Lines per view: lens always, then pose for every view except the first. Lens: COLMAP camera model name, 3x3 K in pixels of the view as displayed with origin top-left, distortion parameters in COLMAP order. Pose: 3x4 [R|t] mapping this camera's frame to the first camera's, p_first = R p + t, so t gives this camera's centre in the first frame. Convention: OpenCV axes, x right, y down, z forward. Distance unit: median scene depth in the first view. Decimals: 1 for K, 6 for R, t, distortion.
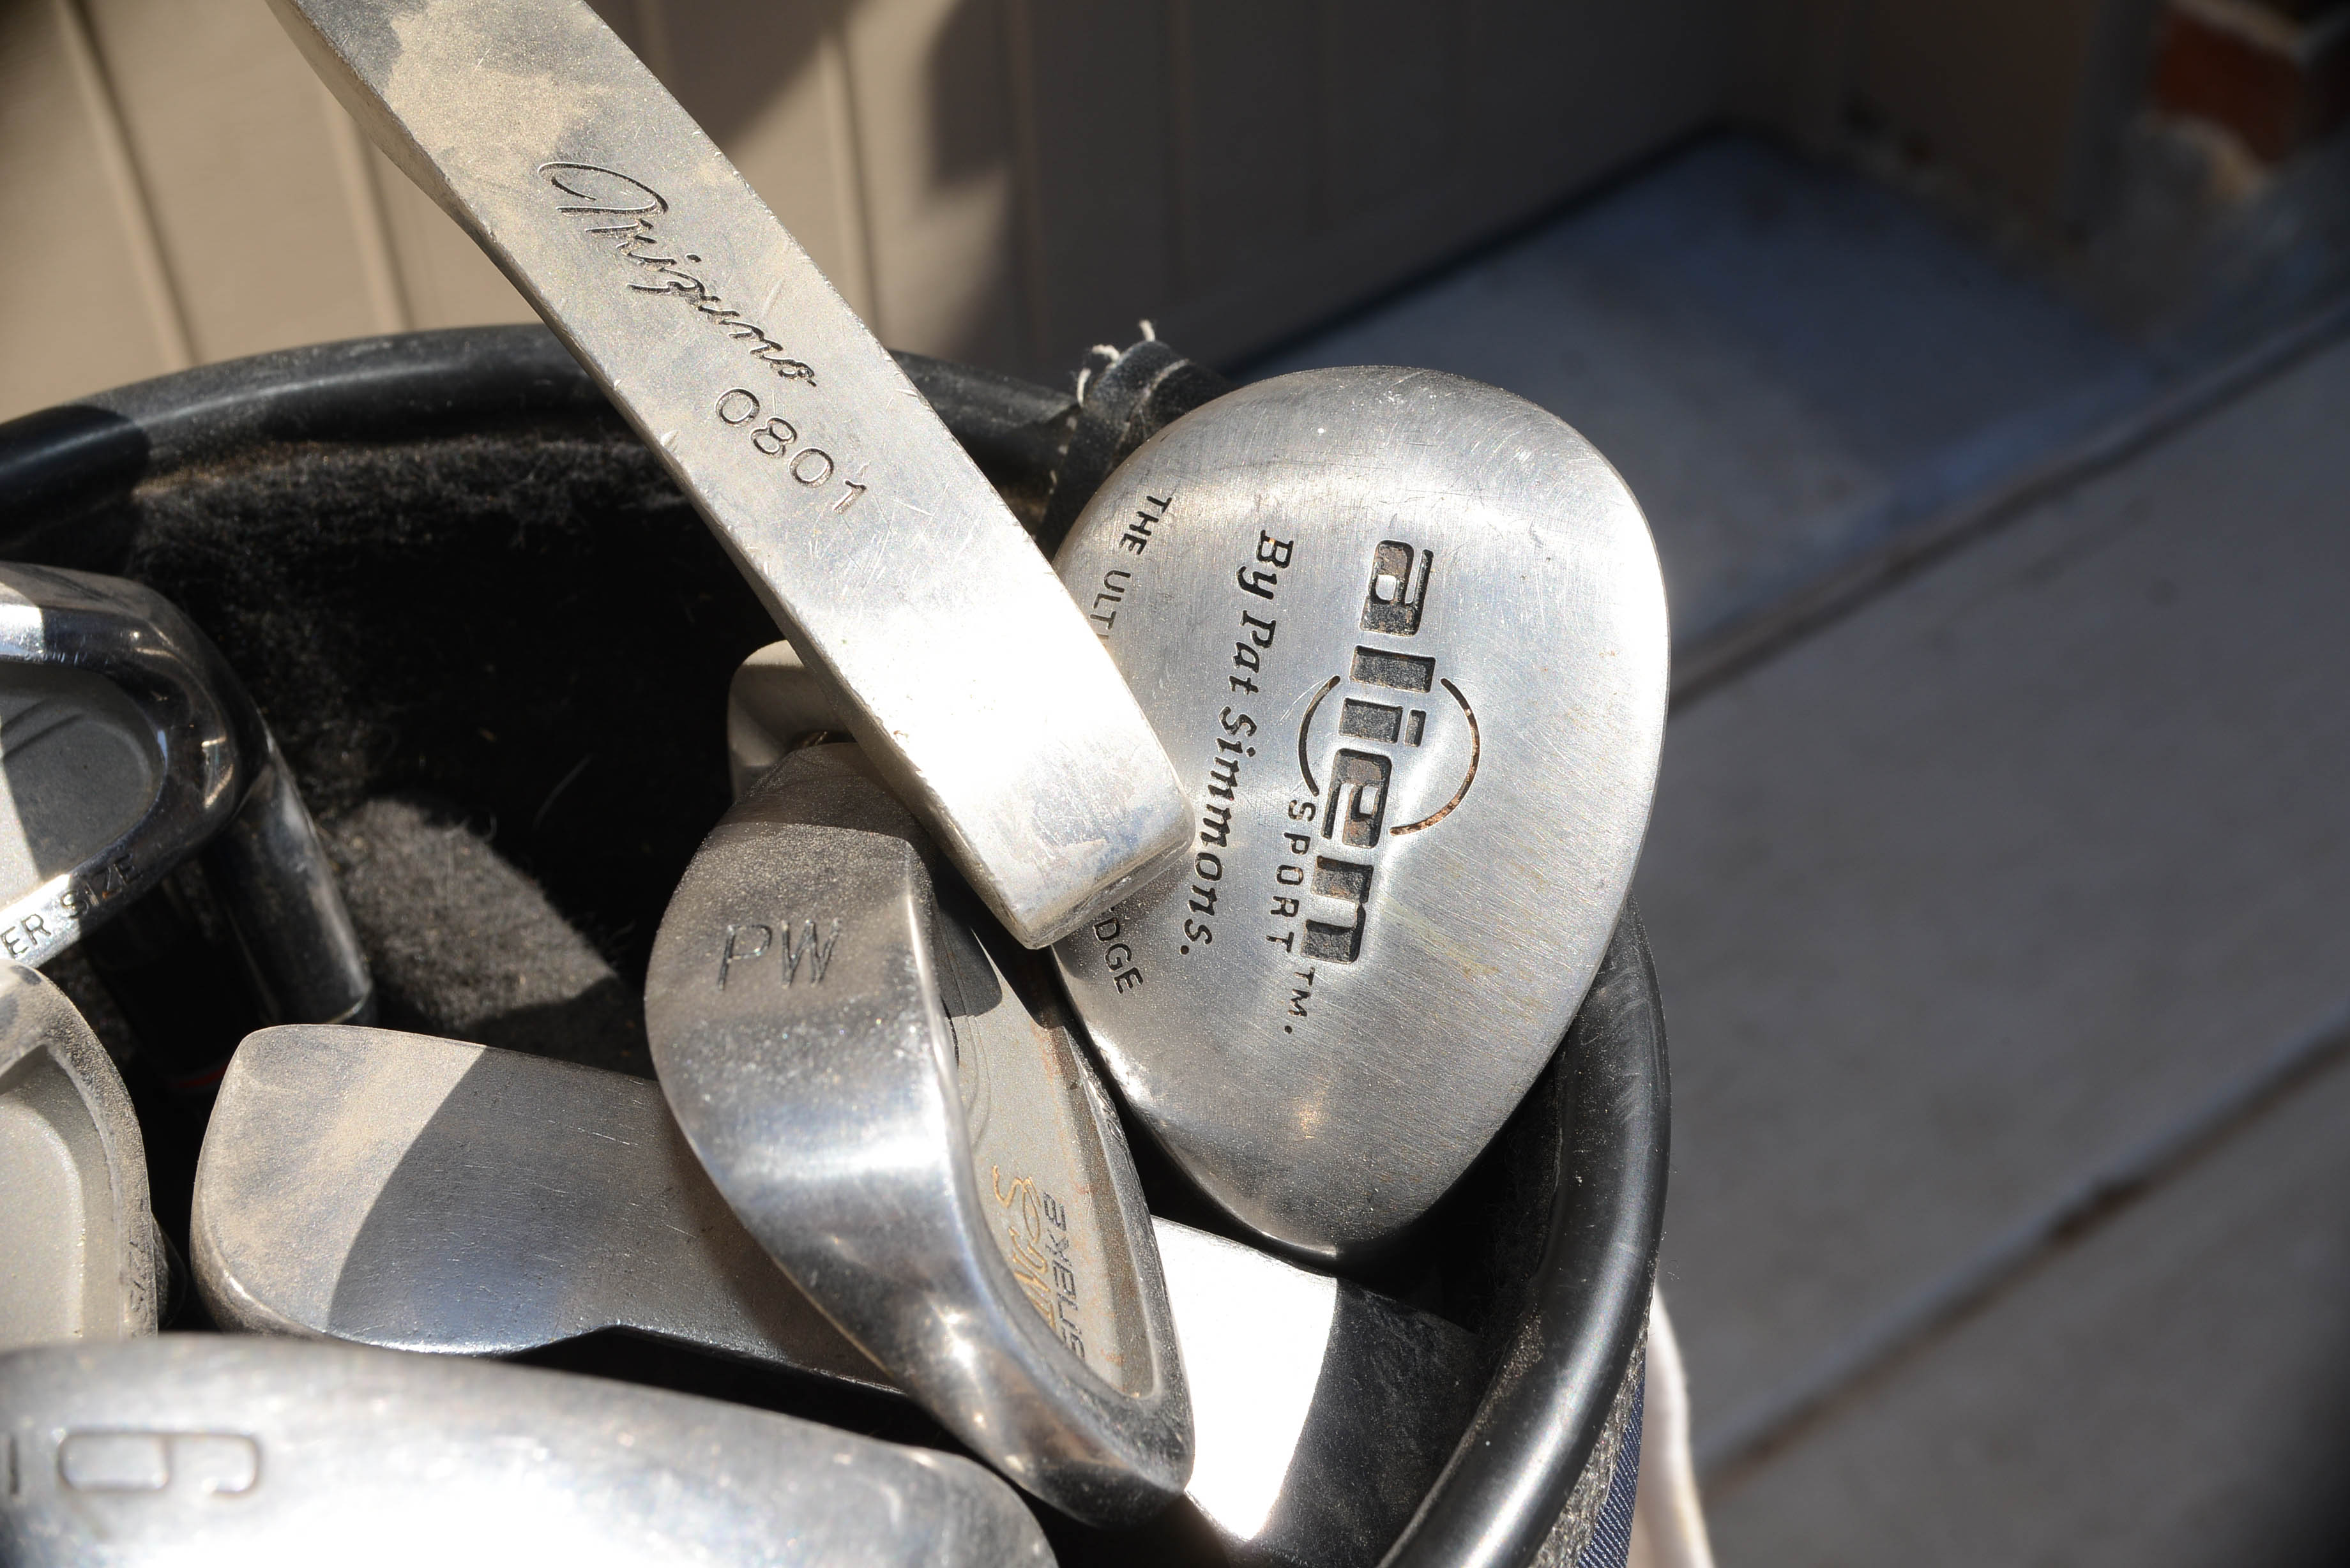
lens RADIAL K [[3386.9, 0, 1158.9], [0, 3386.9, 770.5], [0, 0, 1]] dist [0.031755, 0.000000]
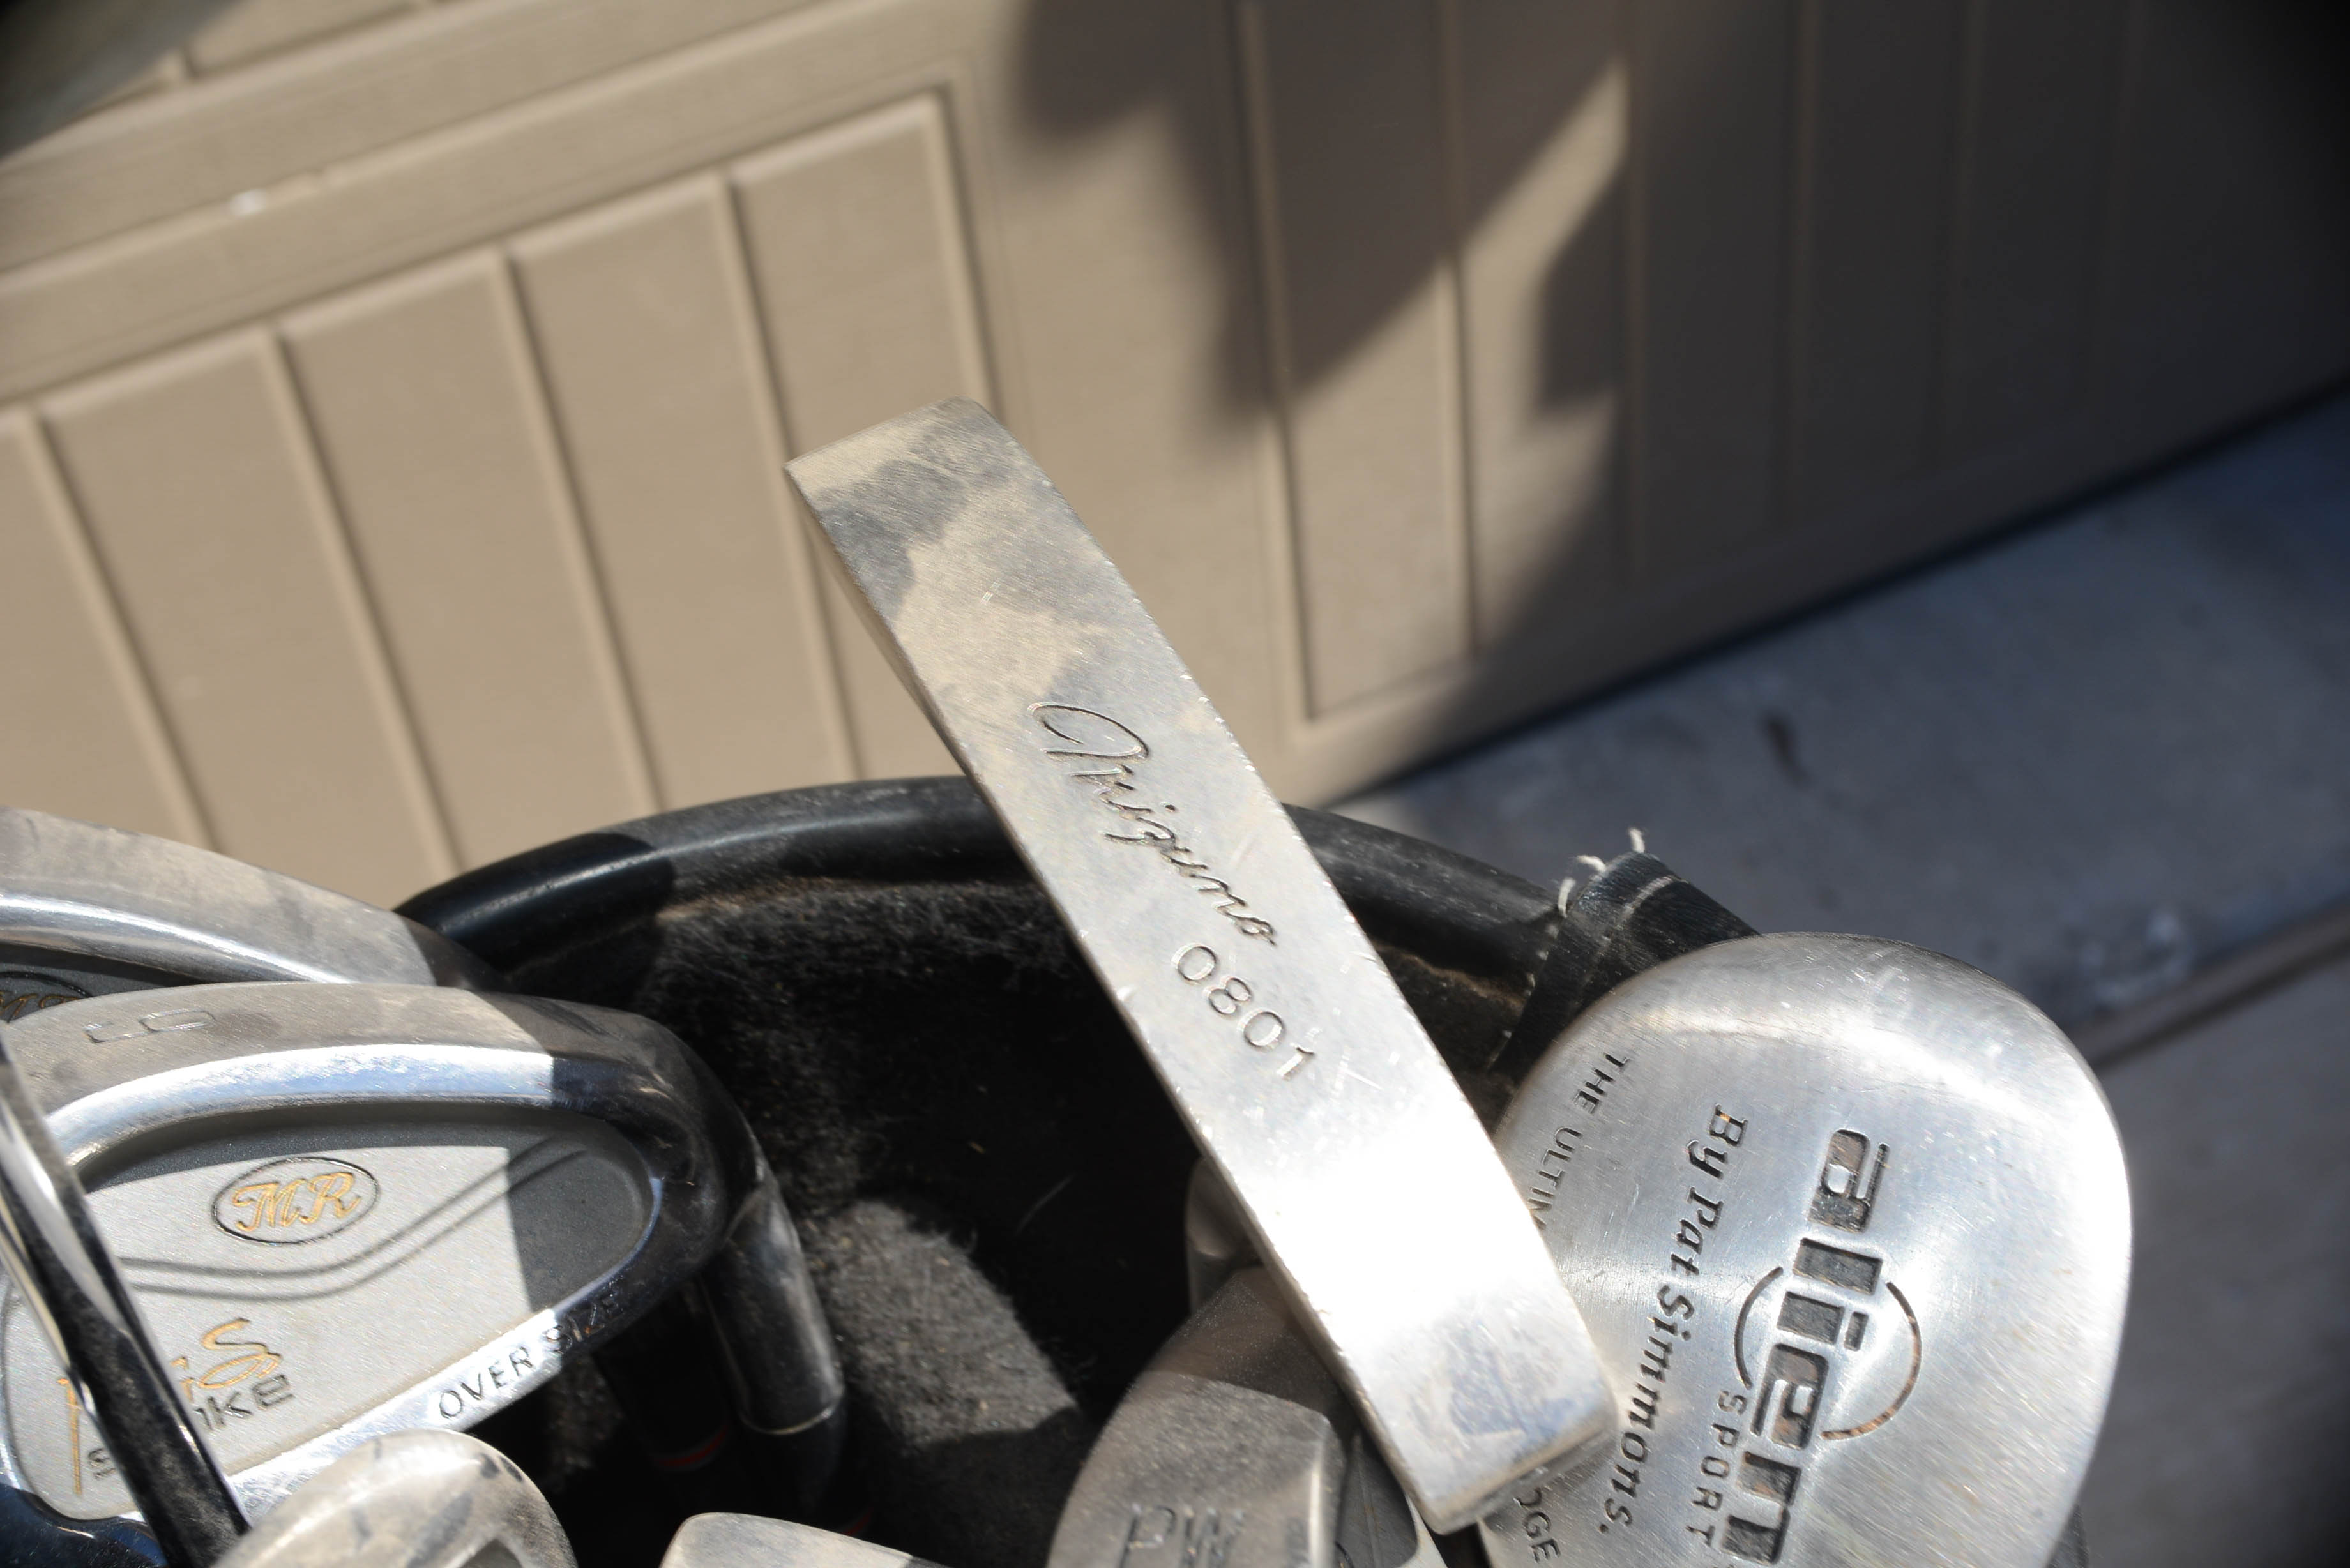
lens RADIAL K [[3386.9, 0, 1166.3], [0, 3386.9, 784.3], [0, 0, 1]] dist [0.031755, 0.000000]
pose [[0.981943, 0.074204, -0.174018, 0.038677], [-0.079681, 0.996515, -0.024689, -0.129100], [0.171579, 0.038109, 0.984433, -0.010463]]
